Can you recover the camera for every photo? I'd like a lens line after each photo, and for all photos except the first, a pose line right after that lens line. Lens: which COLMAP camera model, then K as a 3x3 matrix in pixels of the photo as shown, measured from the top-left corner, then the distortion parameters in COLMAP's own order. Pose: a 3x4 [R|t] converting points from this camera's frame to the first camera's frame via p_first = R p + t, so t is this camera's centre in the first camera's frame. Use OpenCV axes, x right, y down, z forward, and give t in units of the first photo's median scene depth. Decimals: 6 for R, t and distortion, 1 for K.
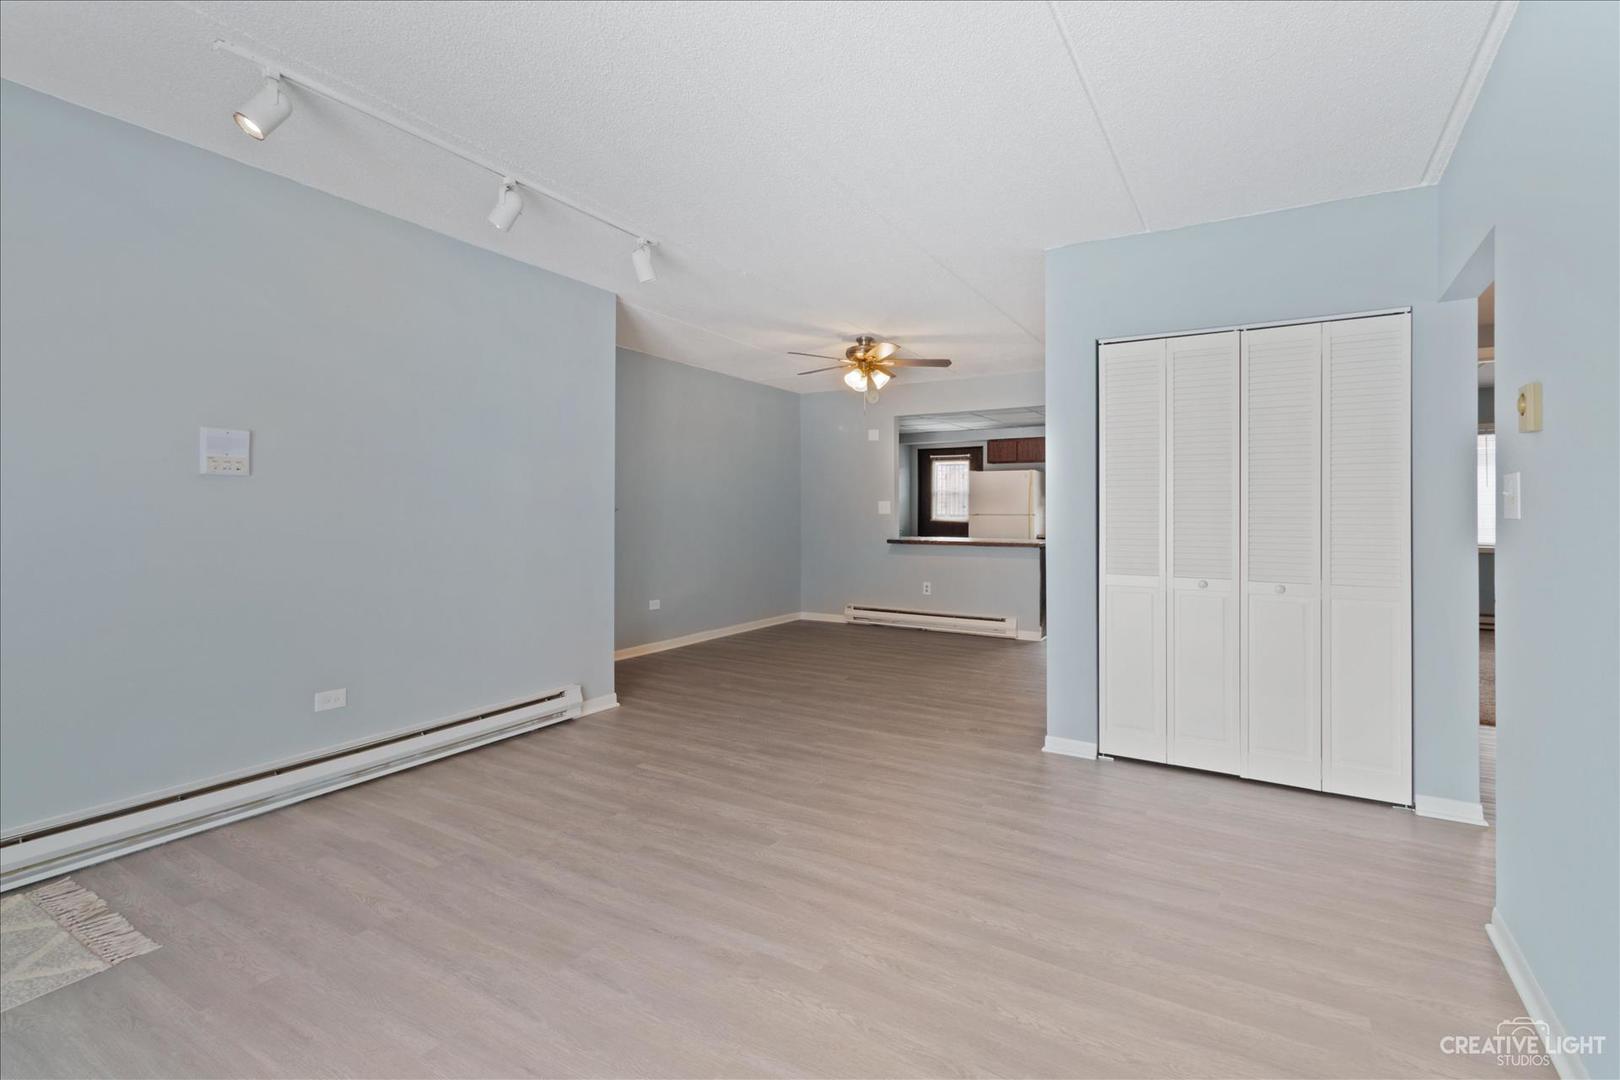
lens RADIAL K [[755.9, 0, 815.6], [0, 755.9, 505.0], [0, 0, 1]] dist [0.008857, -0.000342]
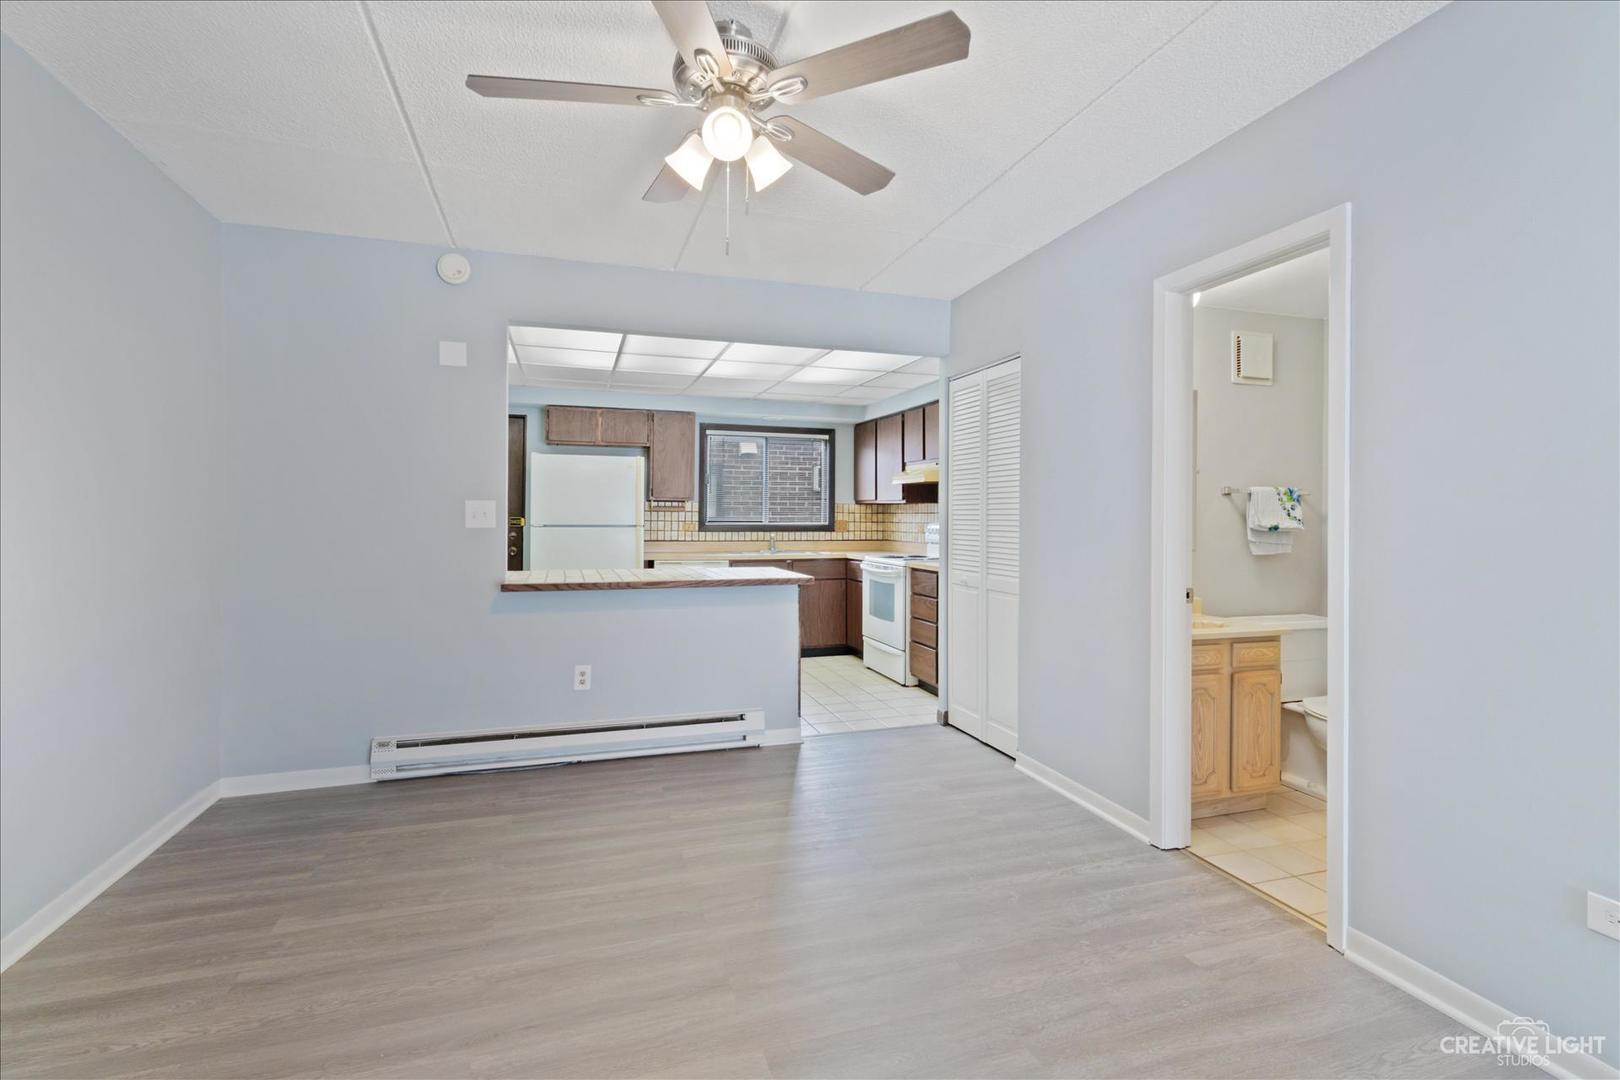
lens RADIAL K [[755.9, 0, 814.1], [0, 755.9, 514.9], [0, 0, 1]] dist [0.008857, -0.000342]
pose [[0.639725, 0.005136, 0.768587, -0.309361], [-0.009196, 0.999957, 0.000972, 0.003834], [-0.768549, -0.007690, 0.639745, 1.266699]]
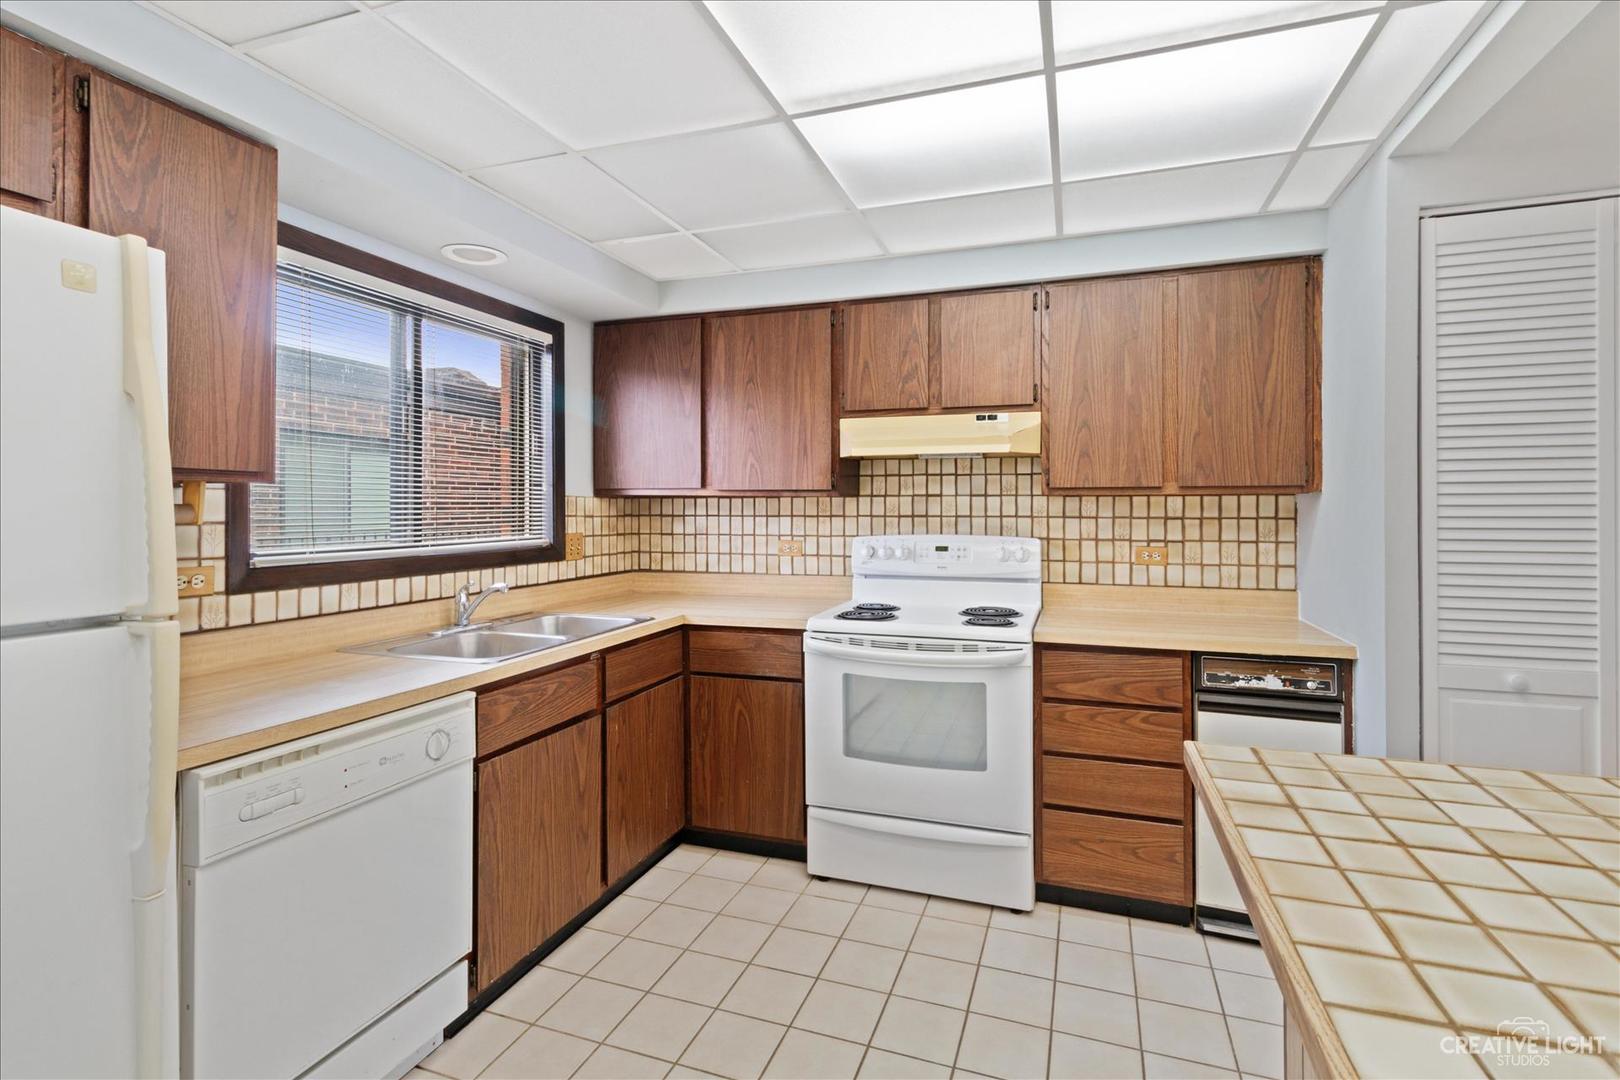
lens RADIAL K [[755.9, 0, 802.8], [0, 755.9, 511.8], [0, 0, 1]] dist [0.008857, -0.000342]
pose [[-0.196089, -0.003116, 0.980581, 0.403086], [0.001820, 0.999992, 0.003541, -0.009315], [-0.980584, 0.002479, -0.196081, 2.479204]]
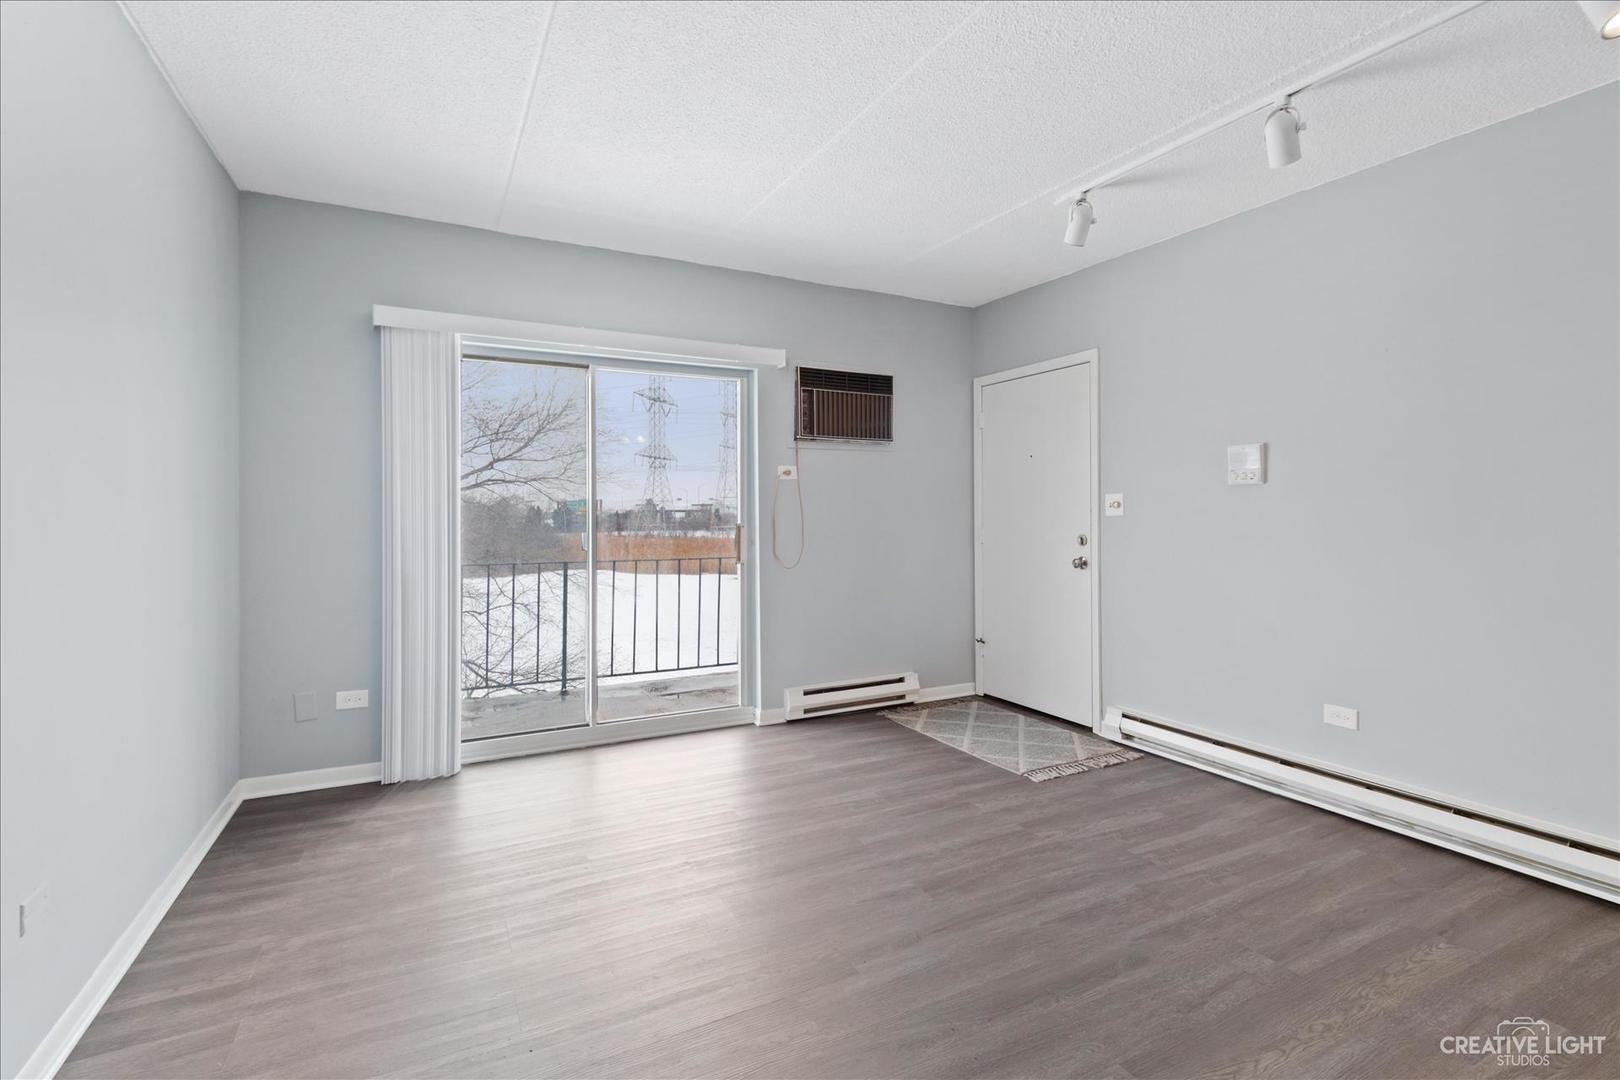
lens RADIAL K [[755.9, 0, 821.3], [0, 755.9, 515.0], [0, 0, 1]] dist [0.008857, -0.000342]
pose [[-0.518750, 0.001228, -0.854925, 0.484784], [0.007445, 0.999968, -0.003080, 0.006047], [0.854893, -0.007963, -0.518742, 0.918786]]
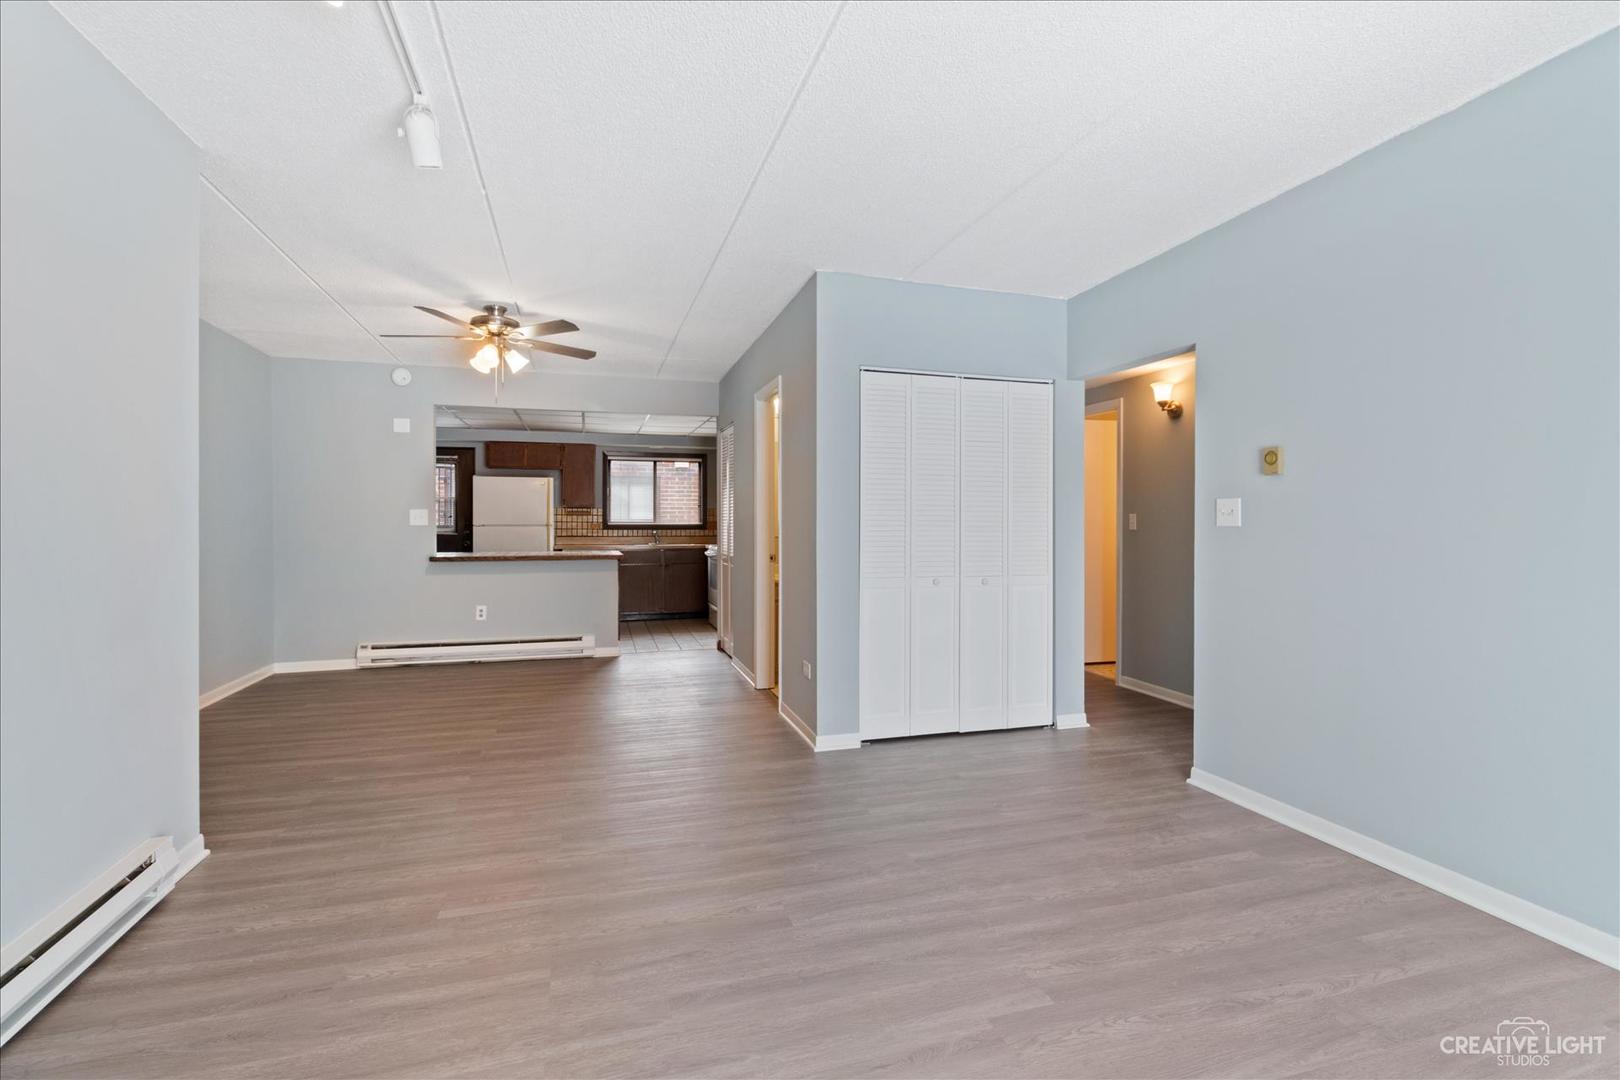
lens RADIAL K [[755.9, 0, 815.2], [0, 755.9, 527.2], [0, 0, 1]] dist [0.008857, -0.000342]
pose [[0.657080, -0.007029, 0.753788, -0.549951], [-0.005276, 0.999889, 0.013924, 0.001079], [-0.753803, -0.013126, 0.656970, 0.362435]]
